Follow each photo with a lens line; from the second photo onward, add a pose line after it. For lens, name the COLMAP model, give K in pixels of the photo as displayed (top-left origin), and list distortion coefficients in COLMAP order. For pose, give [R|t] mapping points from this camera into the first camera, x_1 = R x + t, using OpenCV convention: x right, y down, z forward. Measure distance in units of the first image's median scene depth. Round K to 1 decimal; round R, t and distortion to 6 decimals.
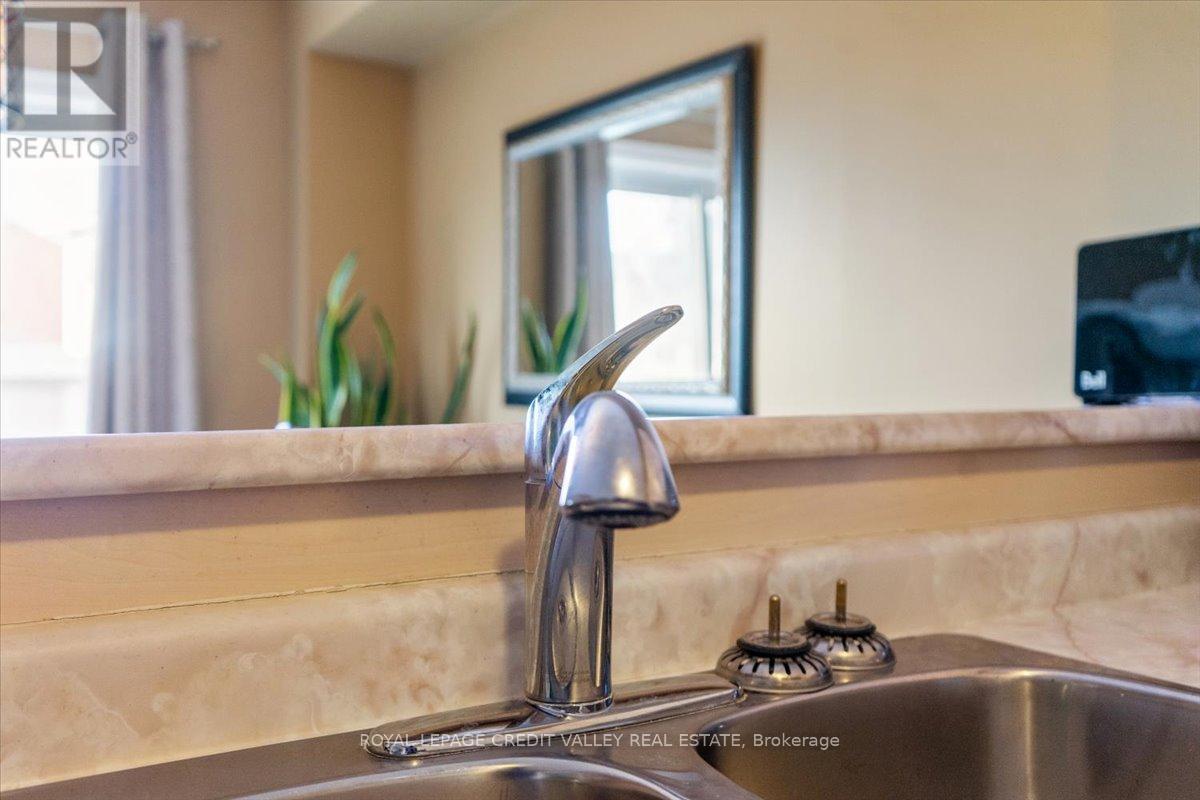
lens RADIAL K [[1214.0, 0, 591.6], [0, 1214.0, 397.0], [0, 0, 1]] dist [0.076368, 0.000000]
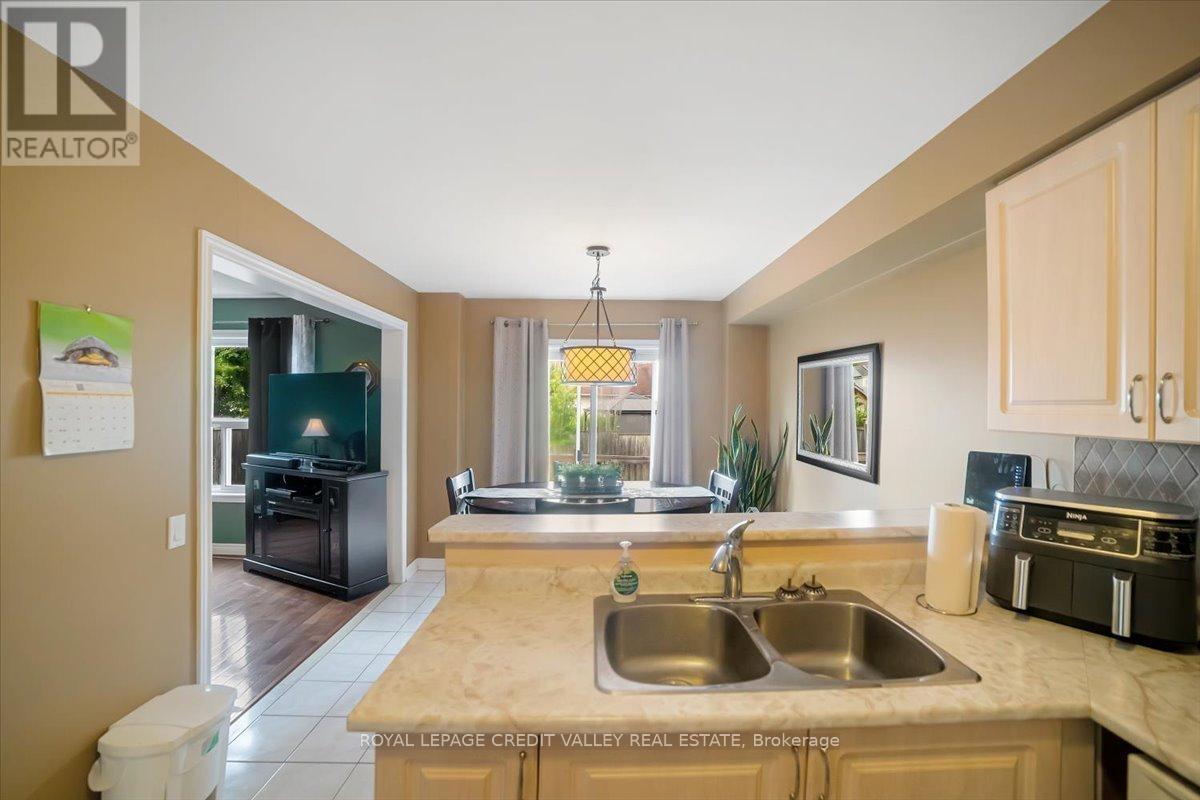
lens RADIAL K [[493.0, 0, 589.9], [0, 493.0, 410.0], [0, 0, 1]] dist [-0.024777, 0.005449]
pose [[0.862729, -0.009218, -0.505582, 0.392316], [-0.005658, 0.999595, -0.027880, -0.344262], [0.505634, 0.026913, 0.862328, -0.786344]]
